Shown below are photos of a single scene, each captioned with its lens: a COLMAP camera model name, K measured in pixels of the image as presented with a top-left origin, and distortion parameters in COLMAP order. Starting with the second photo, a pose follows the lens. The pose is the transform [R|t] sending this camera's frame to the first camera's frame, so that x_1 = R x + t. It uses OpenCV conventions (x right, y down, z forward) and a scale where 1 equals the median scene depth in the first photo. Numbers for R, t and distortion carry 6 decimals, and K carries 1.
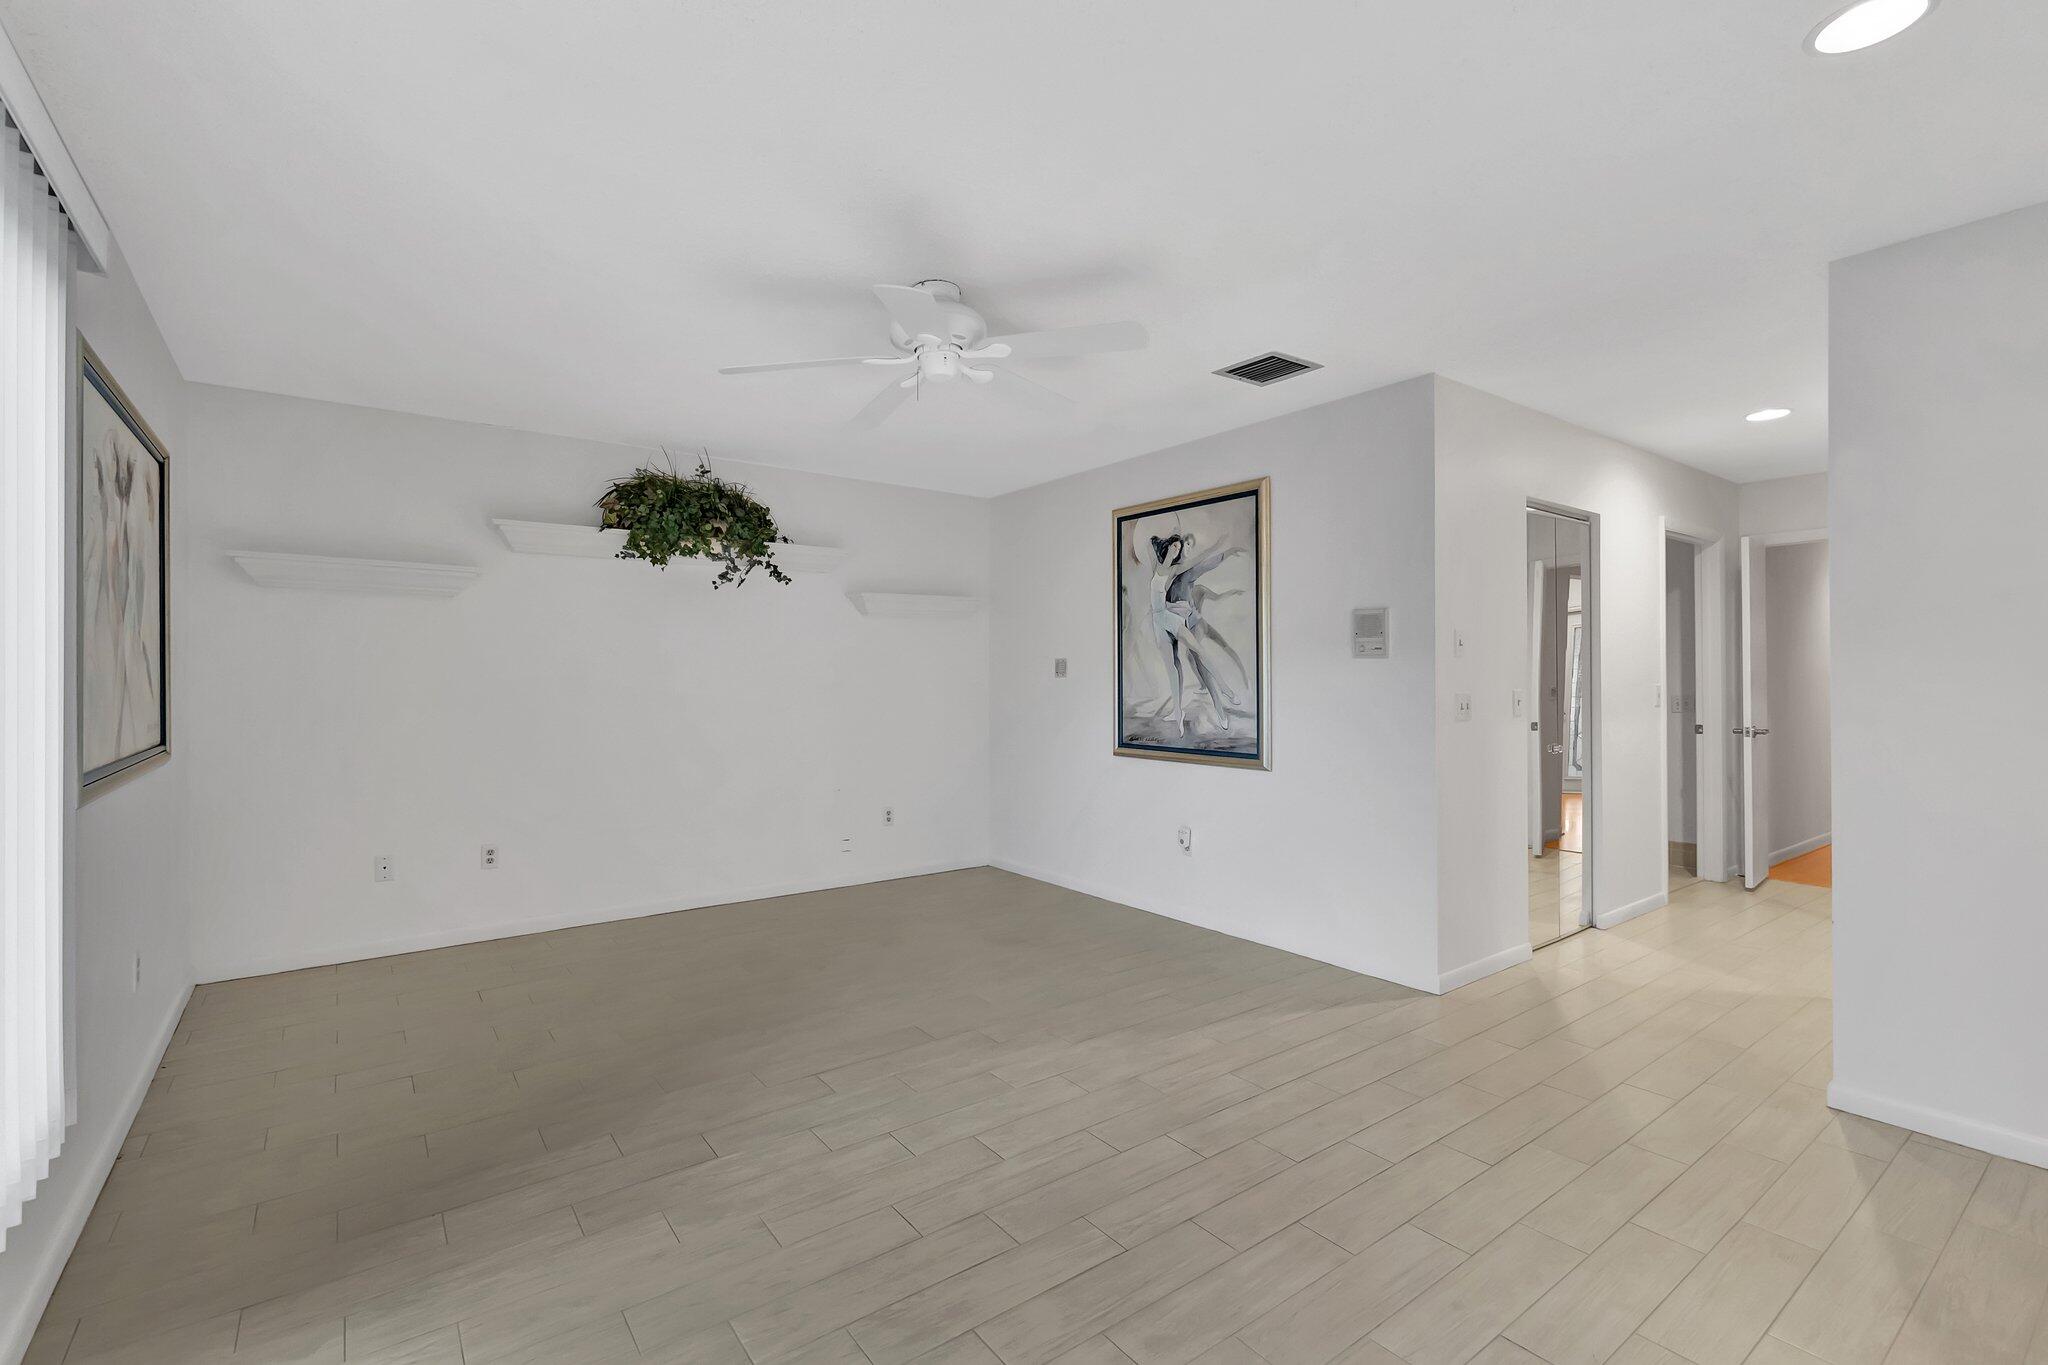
lens RADIAL K [[930.7, 0, 1021.9], [0, 930.7, 684.3], [0, 0, 1]] dist [0.006920, -0.000320]
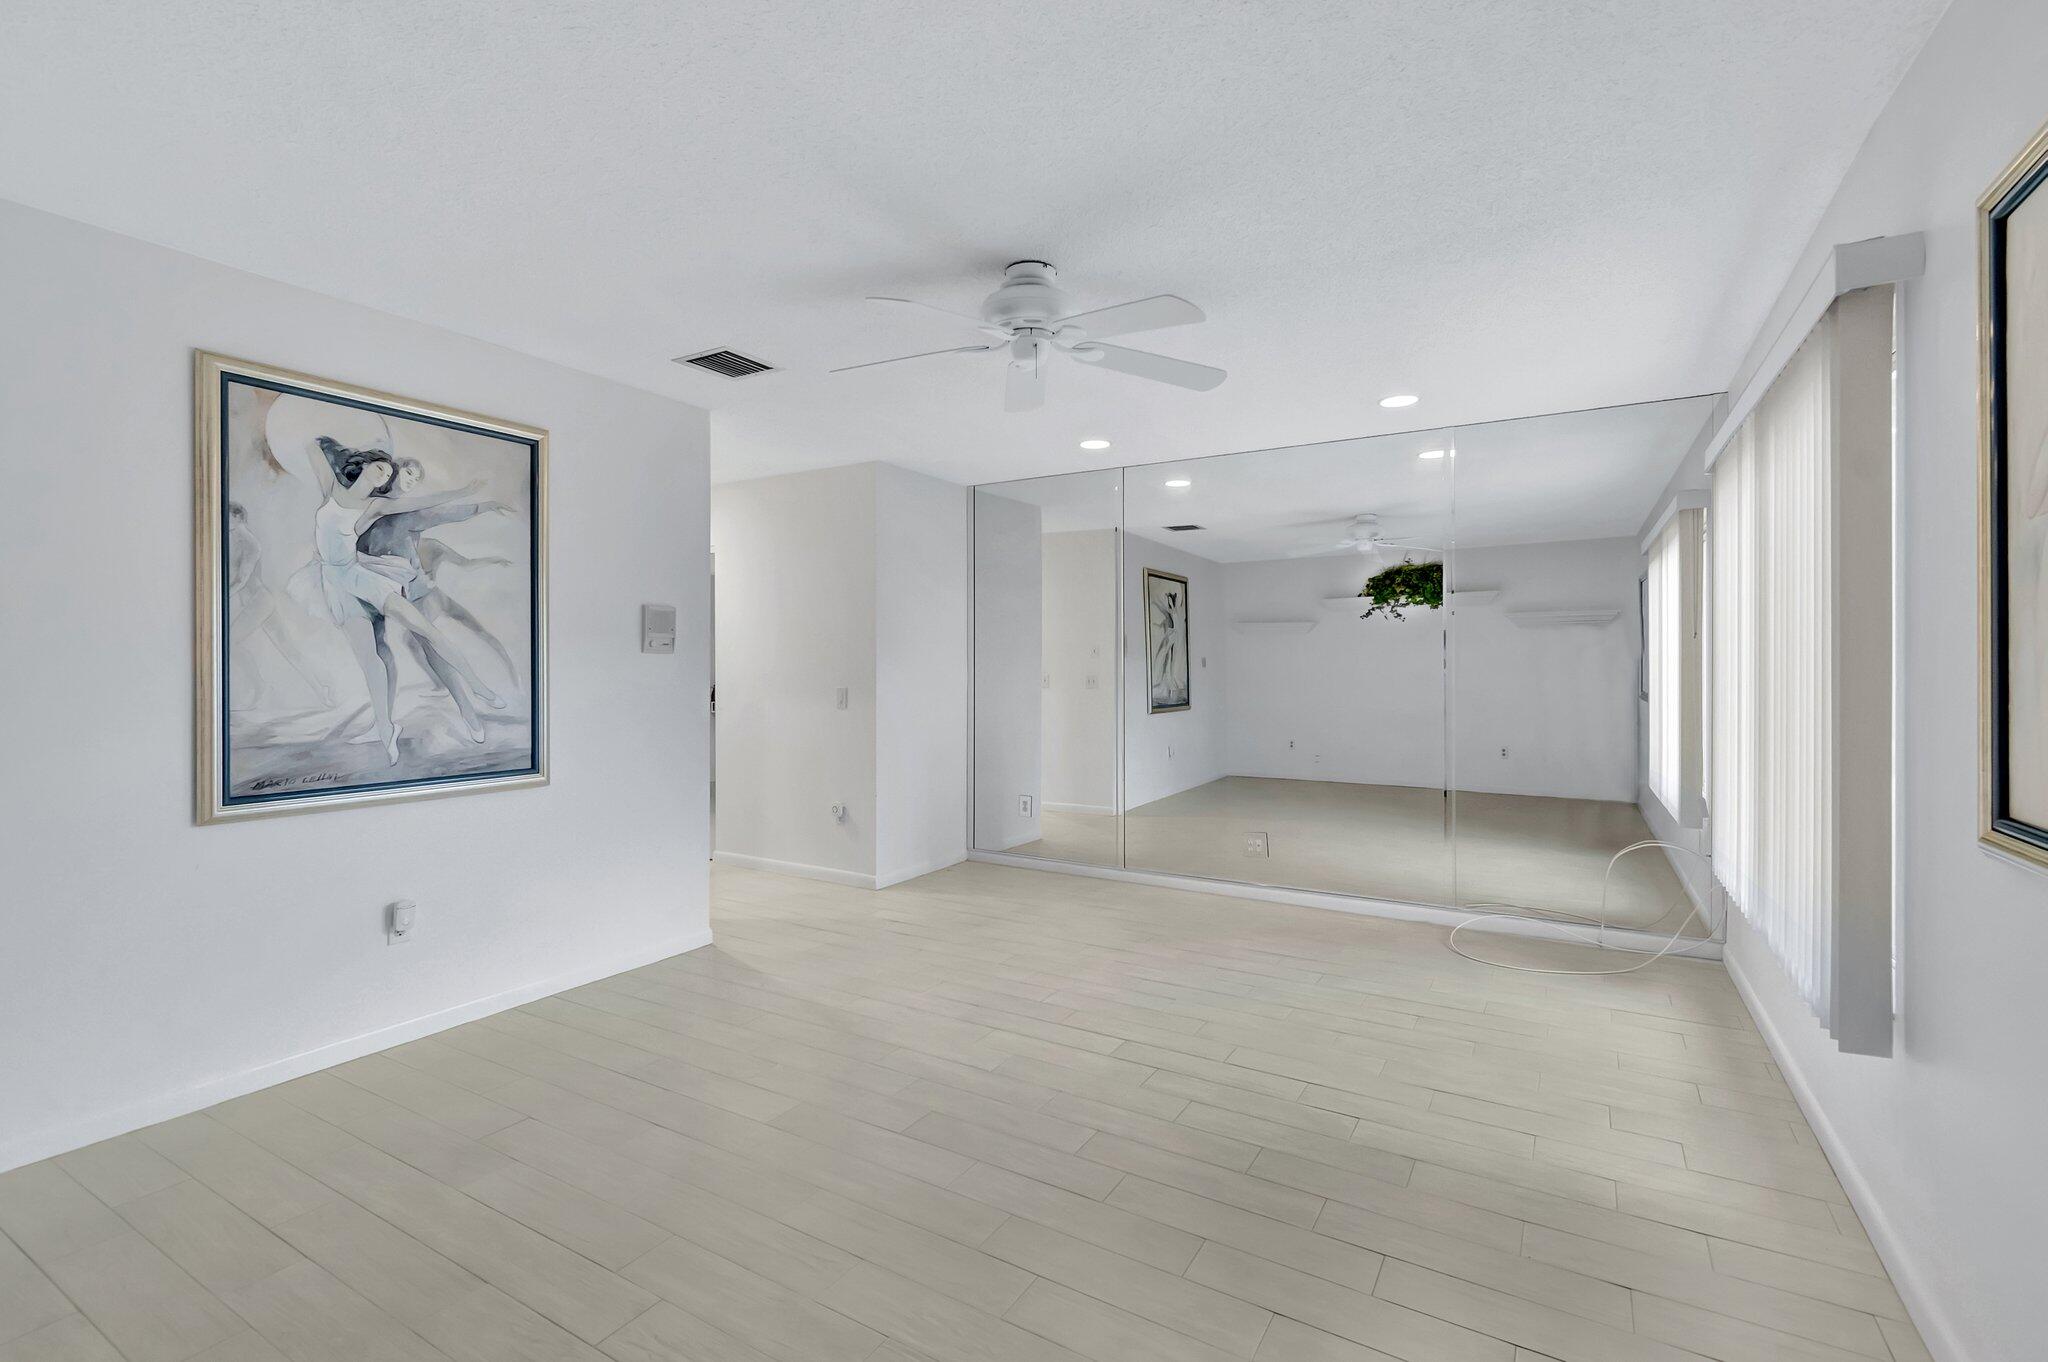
lens RADIAL K [[930.7, 0, 1019.4], [0, 930.7, 681.8], [0, 0, 1]] dist [0.006920, -0.000320]
pose [[-0.382179, -0.015913, 0.923951, -0.610232], [0.006182, 0.999785, 0.019776, -0.011851], [-0.924067, 0.013270, -0.381999, 0.856128]]
